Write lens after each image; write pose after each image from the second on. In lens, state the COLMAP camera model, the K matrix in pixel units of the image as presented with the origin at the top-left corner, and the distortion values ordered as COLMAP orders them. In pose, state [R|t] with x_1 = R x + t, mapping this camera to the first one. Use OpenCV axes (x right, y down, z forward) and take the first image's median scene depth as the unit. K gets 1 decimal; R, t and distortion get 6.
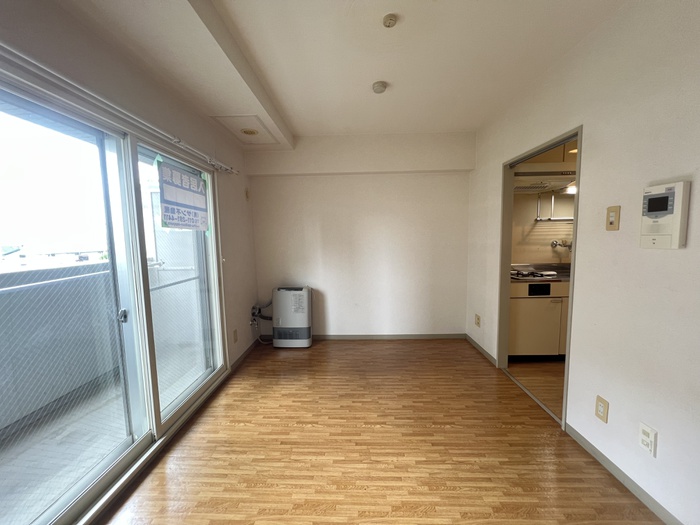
lens RADIAL K [[279.8, 0, 348.3], [0, 279.8, 263.5], [0, 0, 1]] dist [-0.004453, 0.000805]
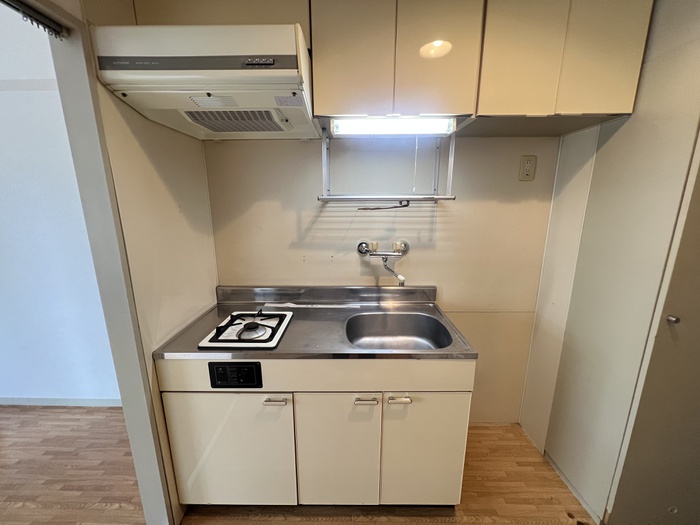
lens RADIAL K [[279.8, 0, 349.7], [0, 279.8, 264.8], [0, 0, 1]] dist [-0.004453, 0.000805]
pose [[0.999671, 0.015827, 0.020169, 1.067757], [-0.018206, 0.992137, 0.123829, -0.154011], [-0.018051, -0.124156, 0.992099, 0.772998]]
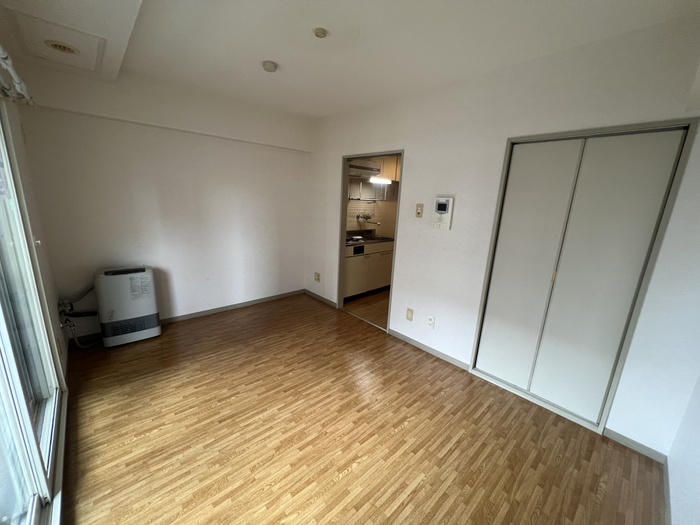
lens RADIAL K [[279.8, 0, 350.0], [0, 279.8, 263.5], [0, 0, 1]] dist [-0.004453, 0.000805]
pose [[0.714251, -0.108396, 0.691444, -0.453971], [0.007156, 0.989013, 0.147654, -0.065524], [-0.699853, -0.100514, 0.707180, 0.001401]]
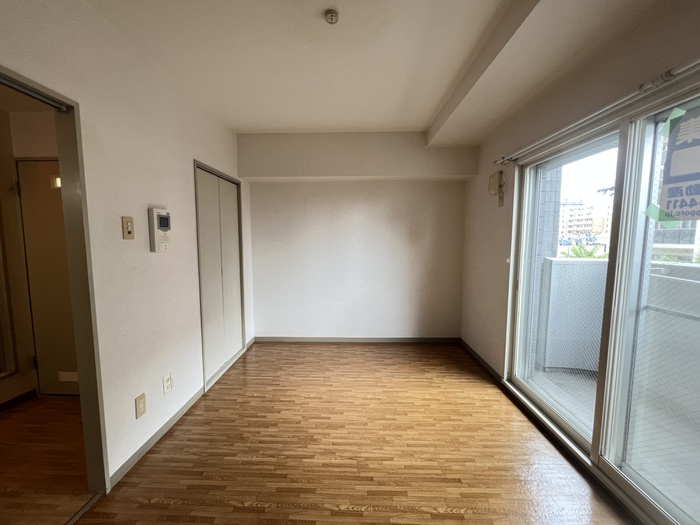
lens RADIAL K [[279.8, 0, 347.6], [0, 279.8, 263.0], [0, 0, 1]] dist [-0.004453, 0.000805]
pose [[-0.999767, 0.018874, 0.010504, 0.069048], [0.020490, 0.982589, 0.184661, -0.145603], [-0.006835, 0.184833, -0.982746, 1.435971]]
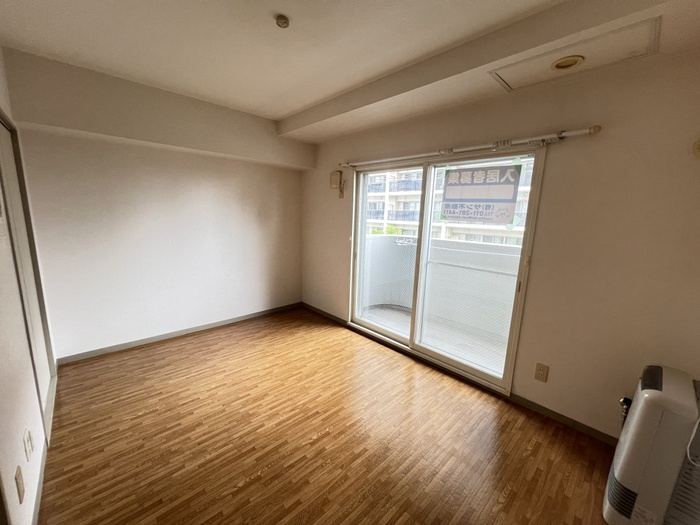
lens RADIAL K [[279.8, 0, 349.1], [0, 279.8, 263.6], [0, 0, 1]] dist [-0.004453, 0.000805]
pose [[-0.710626, 0.119946, -0.693270, 0.544145], [-0.085454, 0.963351, 0.254268, -0.198174], [0.698361, 0.239932, -0.674333, 1.420644]]
